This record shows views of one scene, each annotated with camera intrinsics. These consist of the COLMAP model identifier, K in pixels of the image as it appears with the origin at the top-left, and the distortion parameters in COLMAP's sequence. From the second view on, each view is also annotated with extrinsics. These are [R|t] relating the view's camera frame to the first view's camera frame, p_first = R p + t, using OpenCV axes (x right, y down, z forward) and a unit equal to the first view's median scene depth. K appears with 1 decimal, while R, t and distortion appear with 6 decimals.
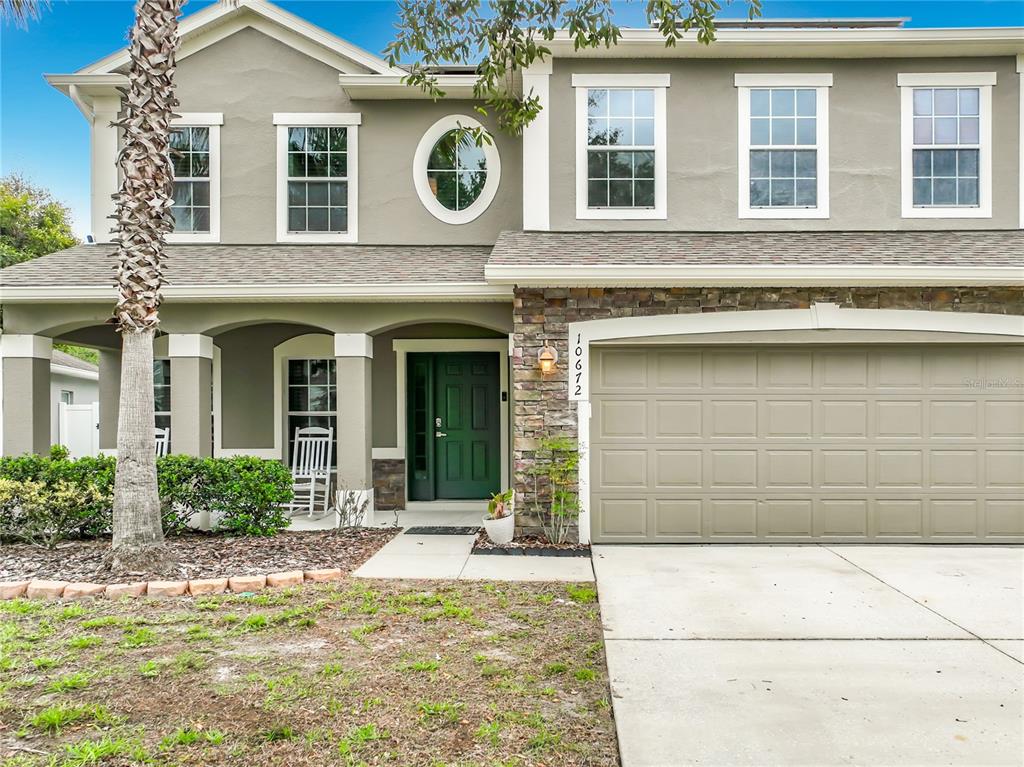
lens RADIAL K [[715.8, 0, 508.8], [0, 715.8, 384.2], [0, 0, 1]] dist [0.012762, 0.005532]
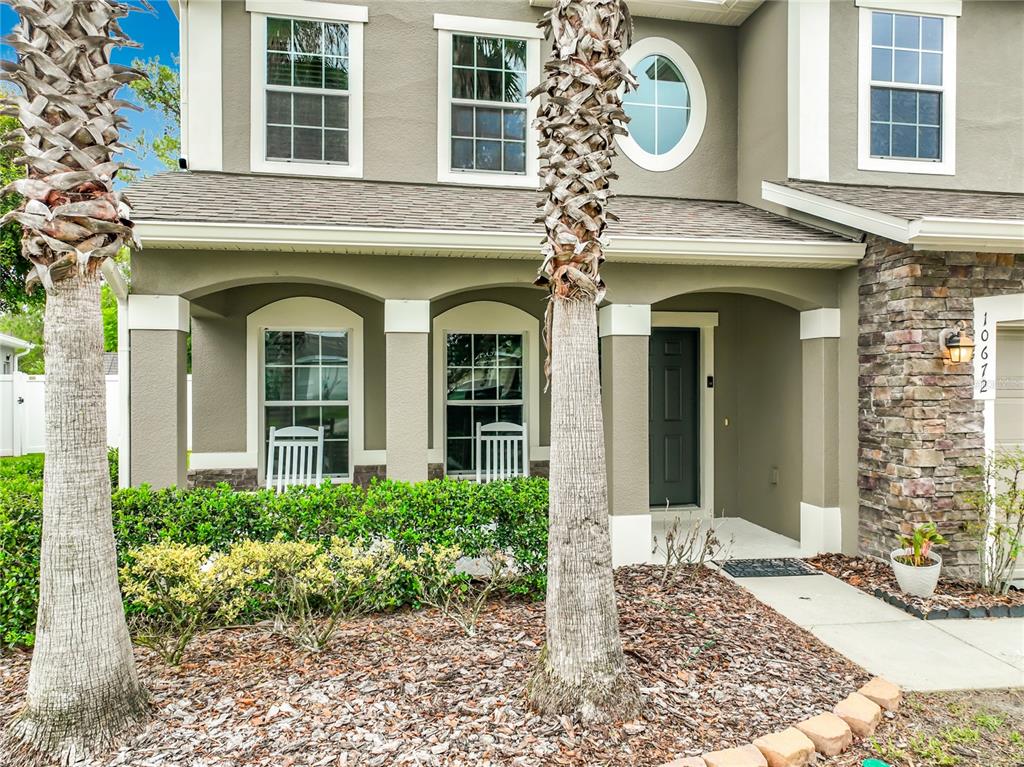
lens RADIAL K [[715.8, 0, 571.6], [0, 715.8, 357.9], [0, 0, 1]] dist [0.012762, 0.005532]
pose [[0.984706, 0.009661, 0.173959, -0.368062], [-0.011017, 0.999916, 0.006828, -0.017320], [-0.173878, -0.008640, 0.984729, 0.248757]]
